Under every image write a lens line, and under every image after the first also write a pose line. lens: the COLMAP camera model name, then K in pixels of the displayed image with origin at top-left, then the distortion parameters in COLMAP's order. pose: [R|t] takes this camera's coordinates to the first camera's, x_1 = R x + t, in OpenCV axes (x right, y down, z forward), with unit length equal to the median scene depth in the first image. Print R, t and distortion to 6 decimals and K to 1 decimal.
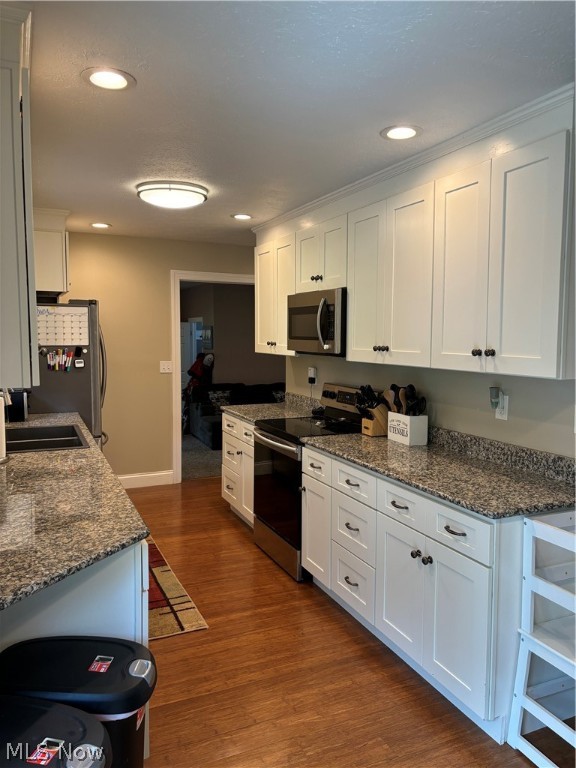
lens RADIAL K [[582.3, 0, 295.8], [0, 582.3, 381.5], [0, 0, 1]] dist [0.023773, -0.034301]
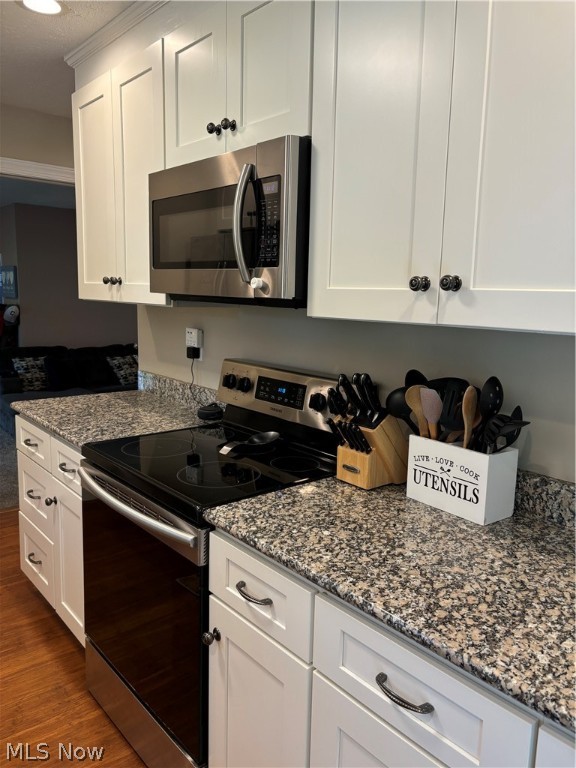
lens RADIAL K [[582.3, 0, 292.8], [0, 582.3, 378.8], [0, 0, 1]] dist [0.023773, -0.034301]
pose [[0.962268, -0.023223, 0.271111, -0.036132], [0.003949, 0.997438, 0.071420, -0.018797], [-0.272075, -0.067655, 0.959895, 0.548023]]
